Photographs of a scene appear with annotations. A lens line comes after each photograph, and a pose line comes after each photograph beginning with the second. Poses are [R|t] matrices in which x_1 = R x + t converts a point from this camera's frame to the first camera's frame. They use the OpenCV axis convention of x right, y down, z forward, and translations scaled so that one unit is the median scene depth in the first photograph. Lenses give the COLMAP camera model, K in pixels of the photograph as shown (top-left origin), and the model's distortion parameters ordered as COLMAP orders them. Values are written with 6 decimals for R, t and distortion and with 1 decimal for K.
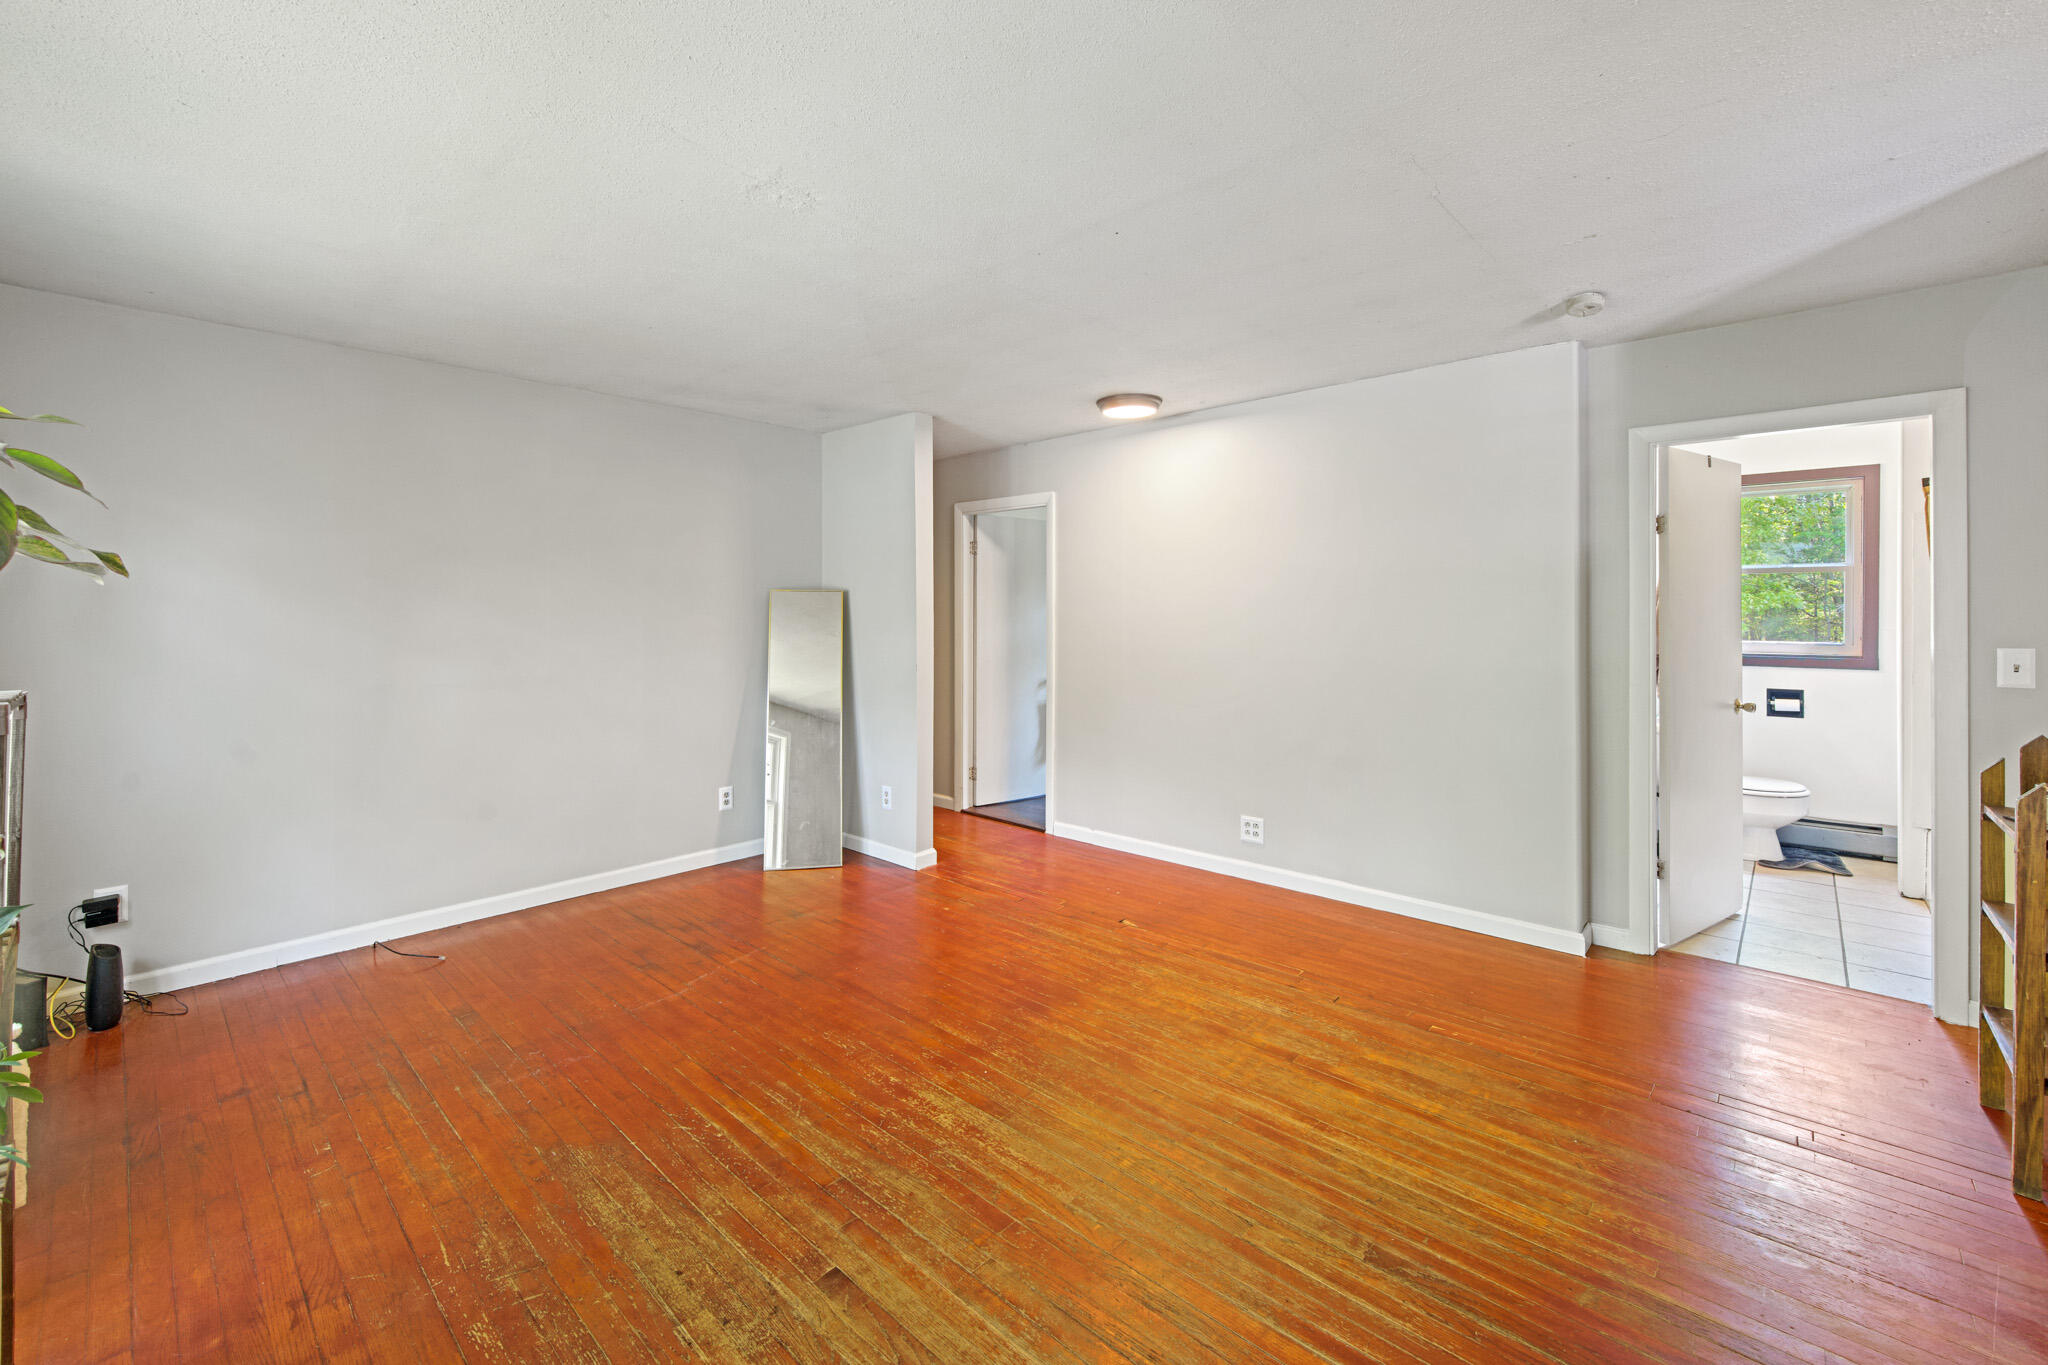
lens RADIAL K [[848.2, 0, 1017.4], [0, 848.2, 609.7], [0, 0, 1]] dist [0.000259, 0.000238]
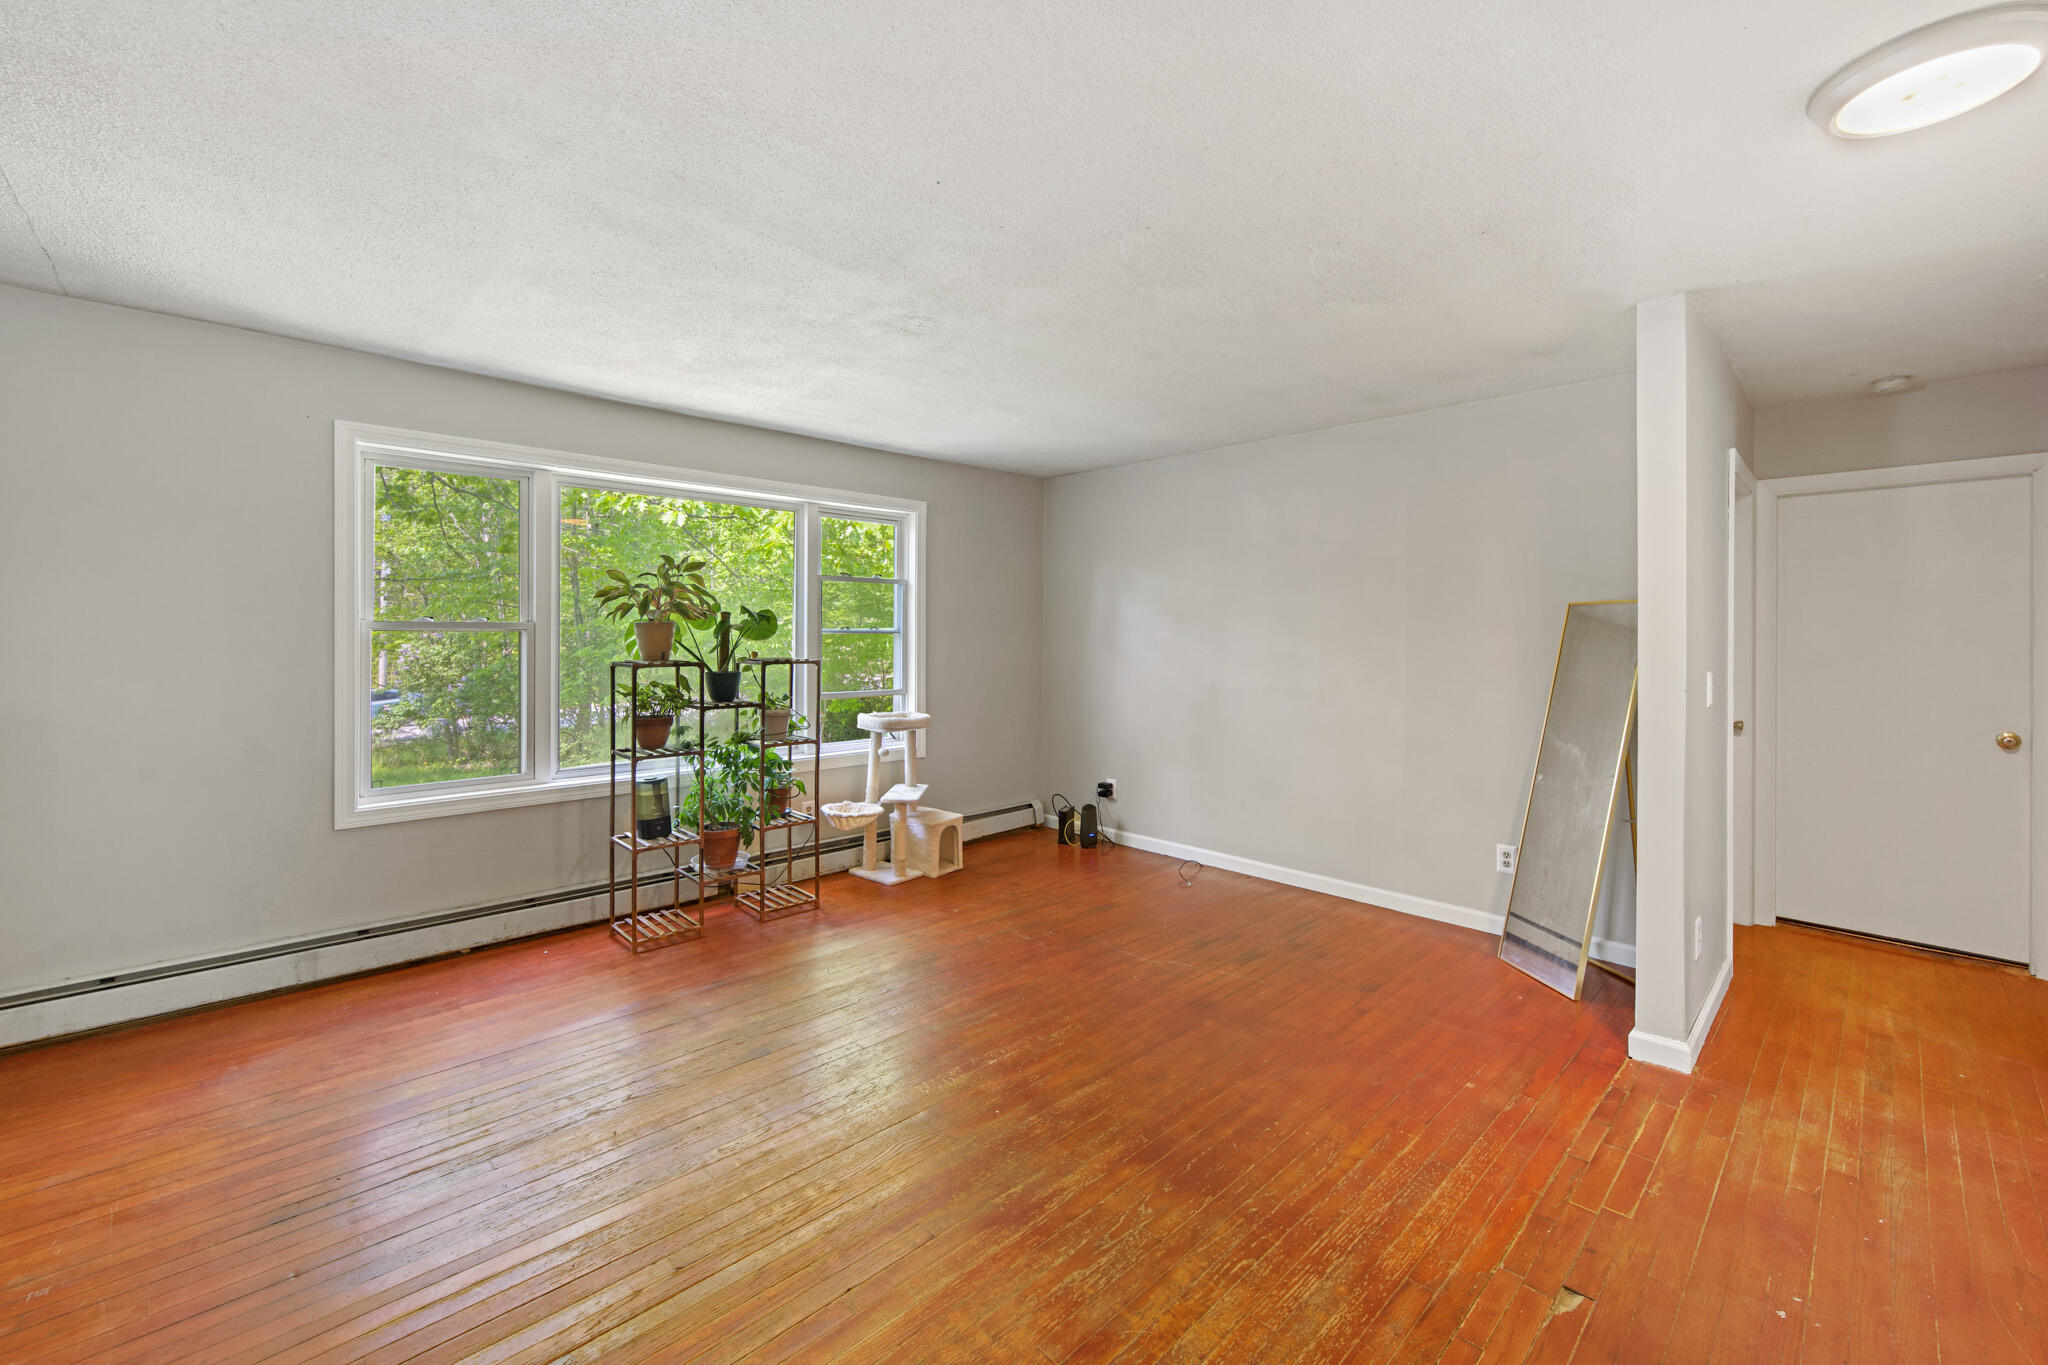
lens RADIAL K [[823.7, 0, 1030.0], [0, 823.7, 627.8], [0, 0, 1]] dist [0.000141, -0.000039]
pose [[-0.057945, -0.007015, -0.998295, 0.759119], [0.002316, 0.999972, -0.007161, 0.005979], [0.998317, -0.002727, -0.057927, 0.930688]]
